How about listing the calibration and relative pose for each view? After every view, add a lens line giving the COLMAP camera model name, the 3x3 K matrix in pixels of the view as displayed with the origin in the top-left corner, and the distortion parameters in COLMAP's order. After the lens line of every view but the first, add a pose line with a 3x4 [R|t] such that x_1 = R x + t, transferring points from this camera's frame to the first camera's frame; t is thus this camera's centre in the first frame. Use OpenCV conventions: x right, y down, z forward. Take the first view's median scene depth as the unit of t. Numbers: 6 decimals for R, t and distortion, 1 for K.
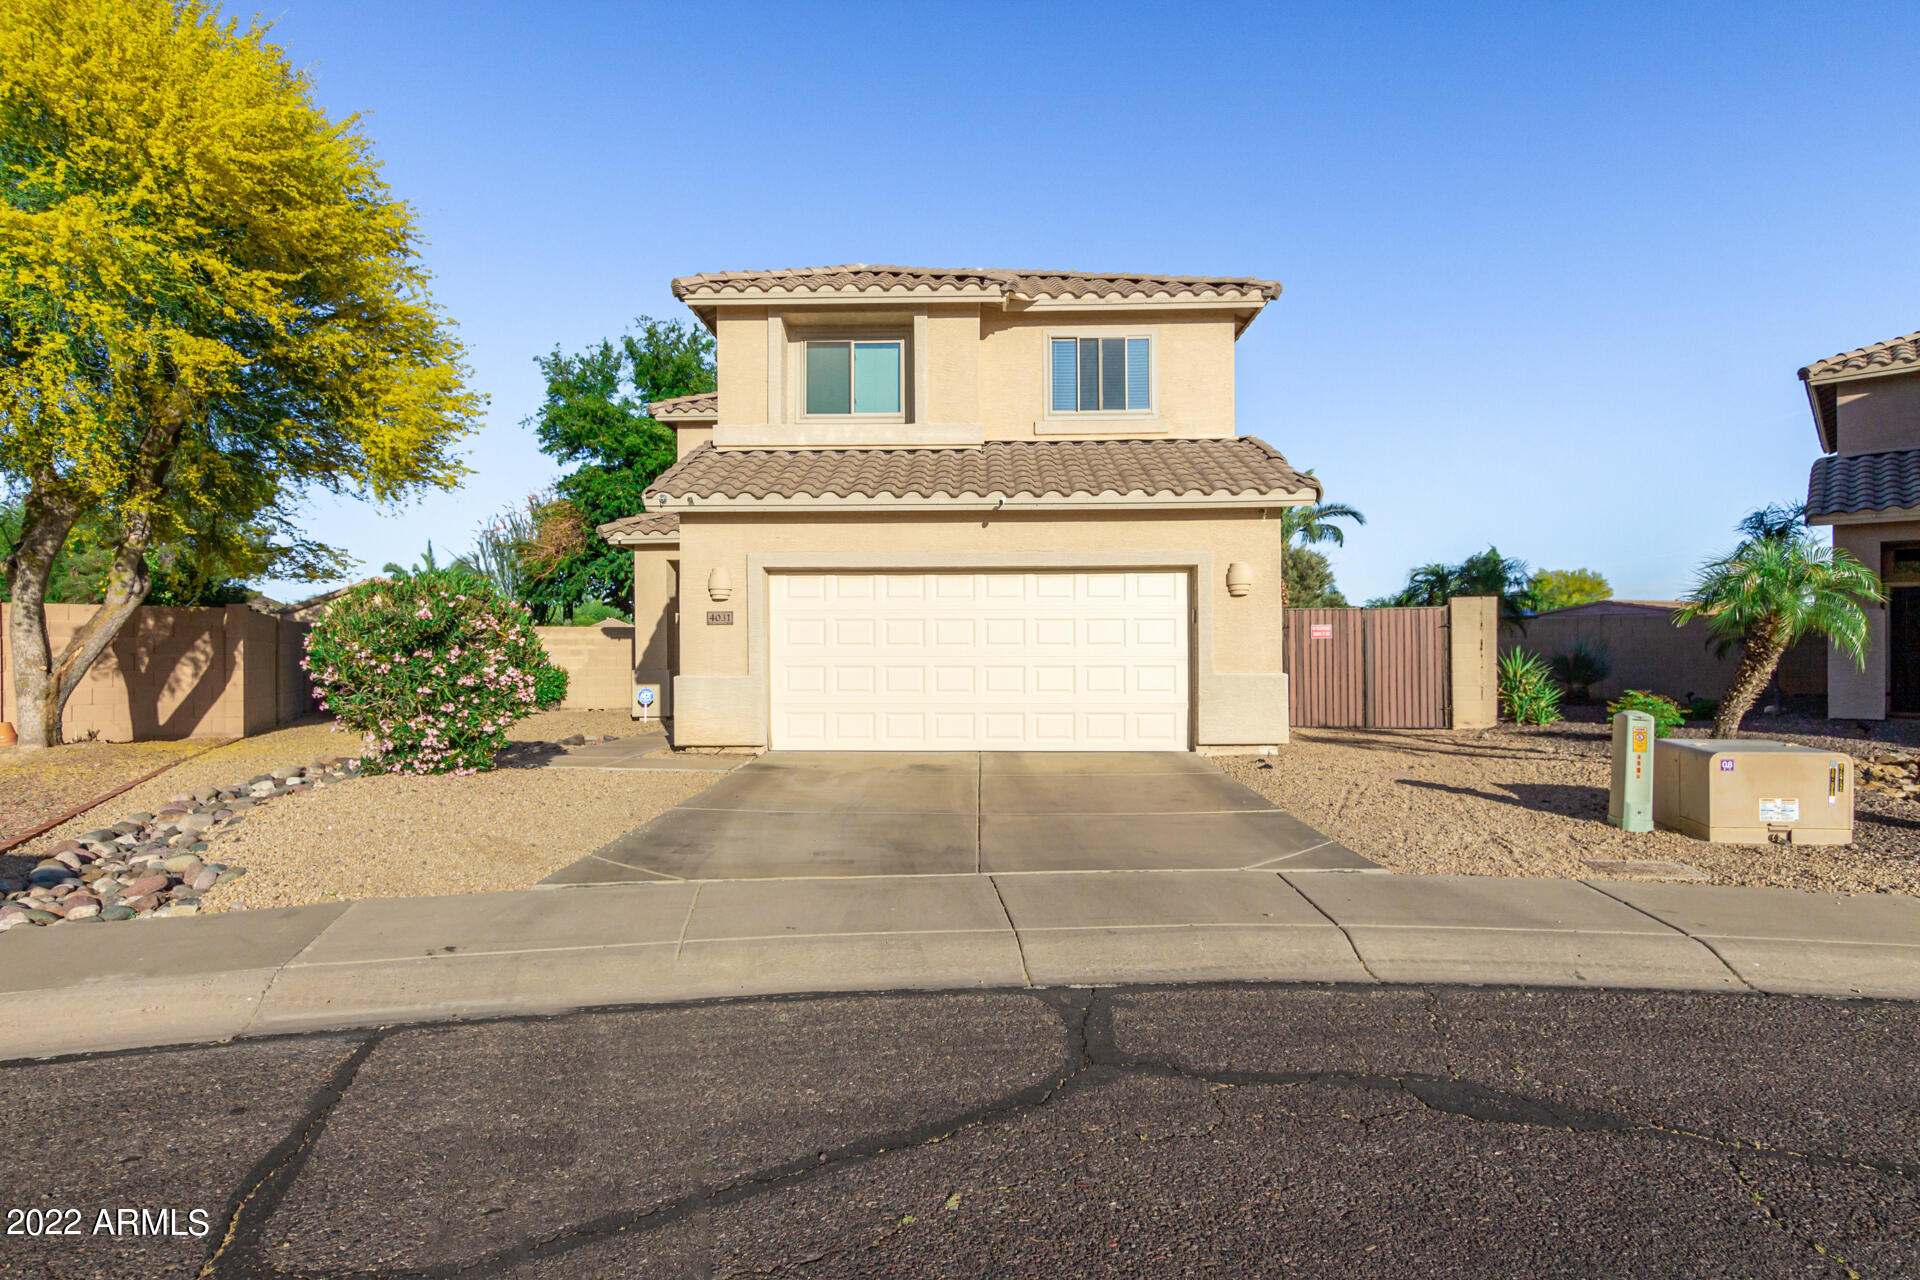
lens RADIAL K [[1068.9, 0, 960.1], [0, 1068.9, 640.1], [0, 0, 1]] dist [-0.004320, 0.000039]
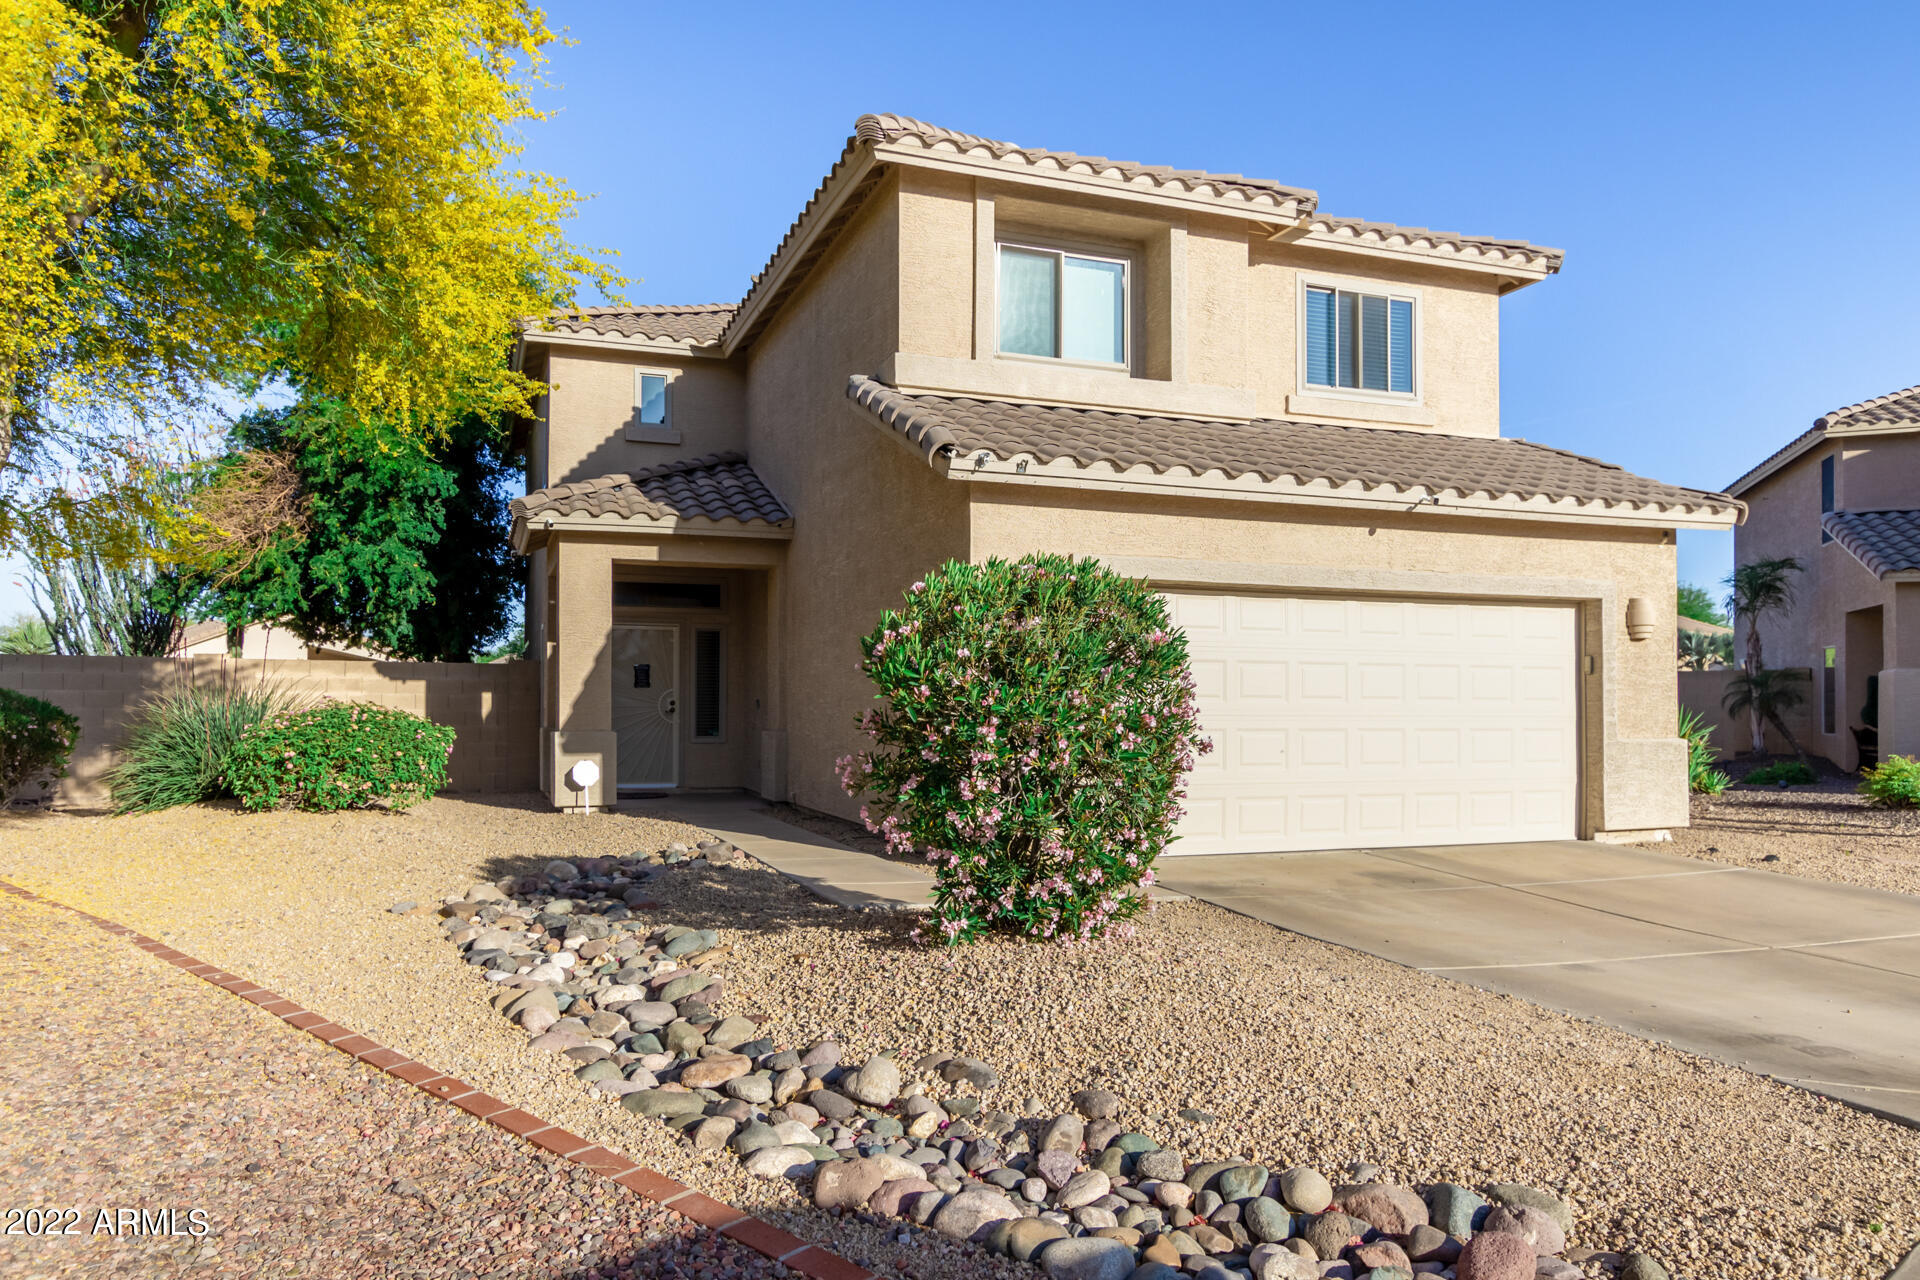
lens RADIAL K [[1305.1, 0, 974.1], [0, 1305.1, 683.2], [0, 0, 1]] dist [0.004280, -0.000167]
pose [[0.925998, 0.013574, 0.377284, -0.474426], [-0.012099, 0.999907, -0.006279, 0.001932], [-0.377334, 0.001250, 0.926076, 0.252176]]
